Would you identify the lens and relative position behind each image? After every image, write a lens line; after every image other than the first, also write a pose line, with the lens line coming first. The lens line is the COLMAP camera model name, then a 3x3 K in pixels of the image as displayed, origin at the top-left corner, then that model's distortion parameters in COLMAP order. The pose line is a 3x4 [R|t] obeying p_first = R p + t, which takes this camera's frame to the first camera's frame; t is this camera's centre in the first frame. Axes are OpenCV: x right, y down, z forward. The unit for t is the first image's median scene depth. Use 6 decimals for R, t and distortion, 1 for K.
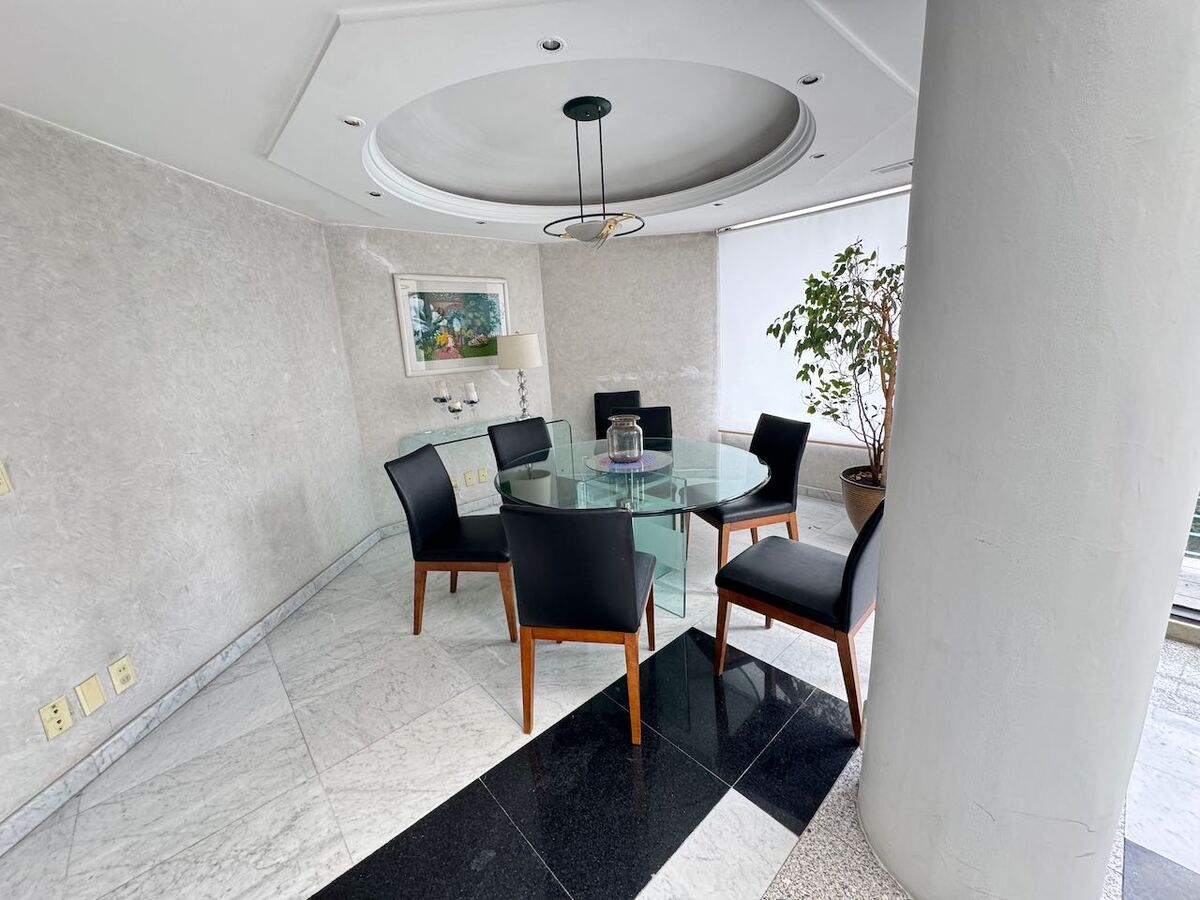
lens RADIAL K [[476.2, 0, 598.9], [0, 476.2, 454.1], [0, 0, 1]] dist [-0.001763, -0.000388]
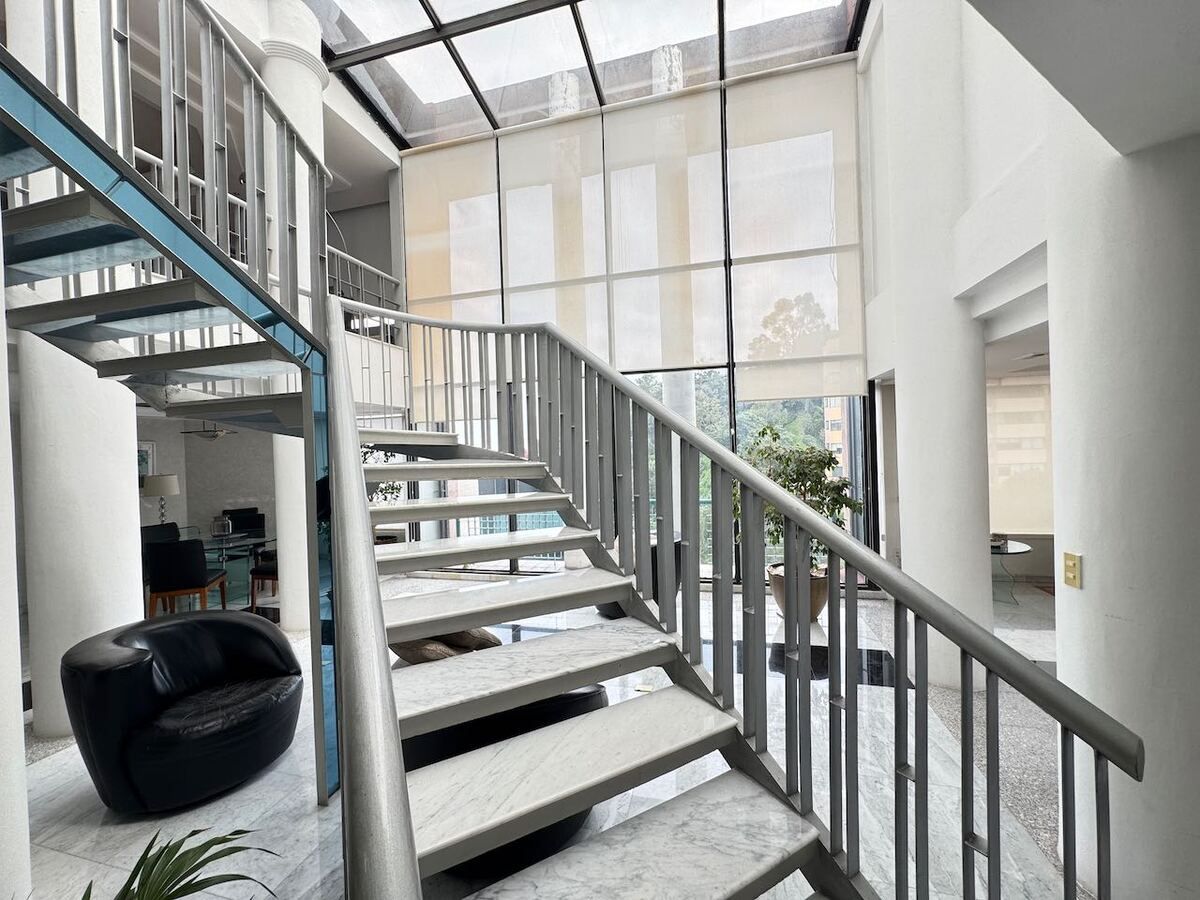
lens RADIAL K [[476.2, 0, 596.4], [0, 476.2, 449.9], [0, 0, 1]] dist [-0.001763, -0.000388]
pose [[0.845686, 0.026225, 0.533035, 0.199873], [0.112609, 0.967535, -0.226263, 0.182899], [-0.521664, 0.251372, 0.815278, -1.026879]]
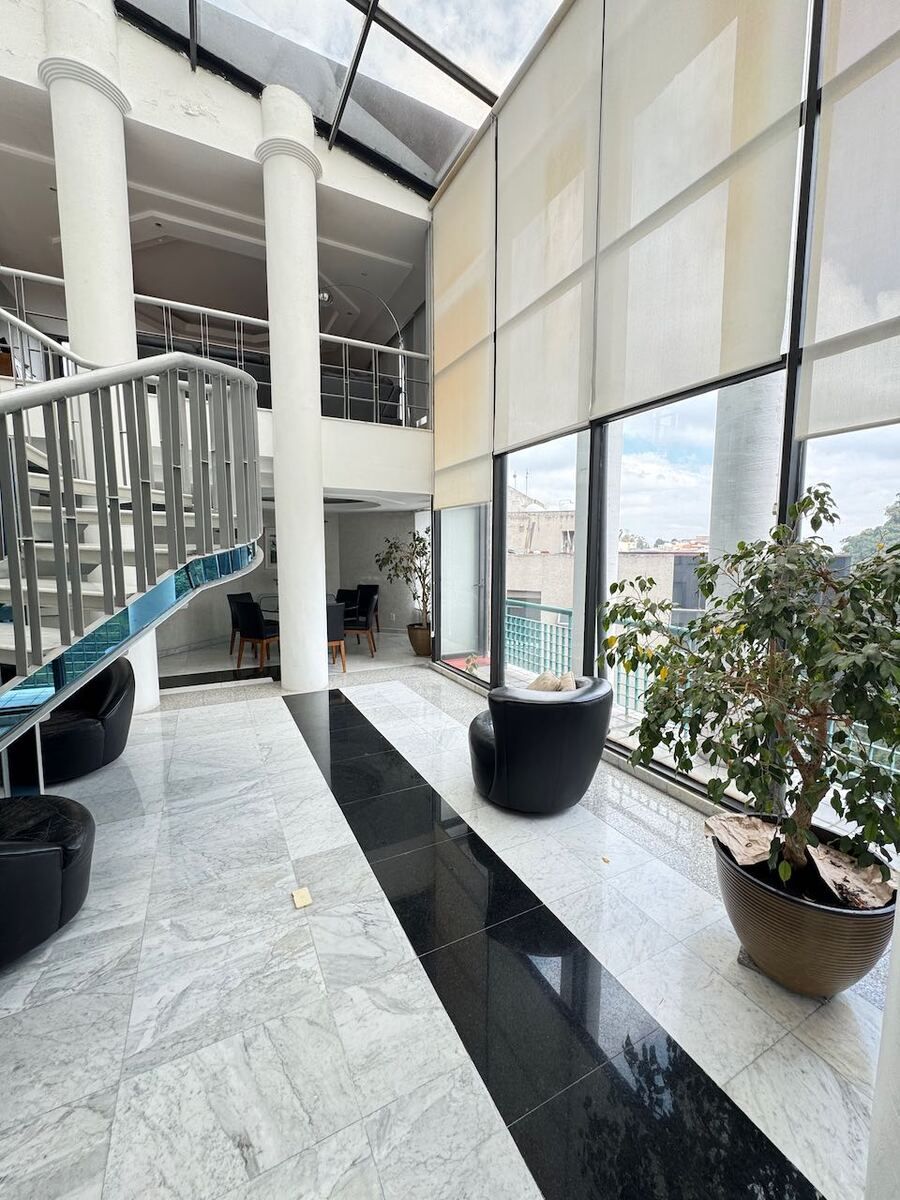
lens RADIAL K [[476.2, 0, 450.0], [0, 476.2, 596.7], [0, 0, 1]] dist [-0.001763, -0.000388]
pose [[0.966745, 0.084099, -0.241518, 0.876588], [-0.115834, 0.985952, -0.120339, 0.121369], [0.228005, 0.144313, 0.962906, -0.850659]]
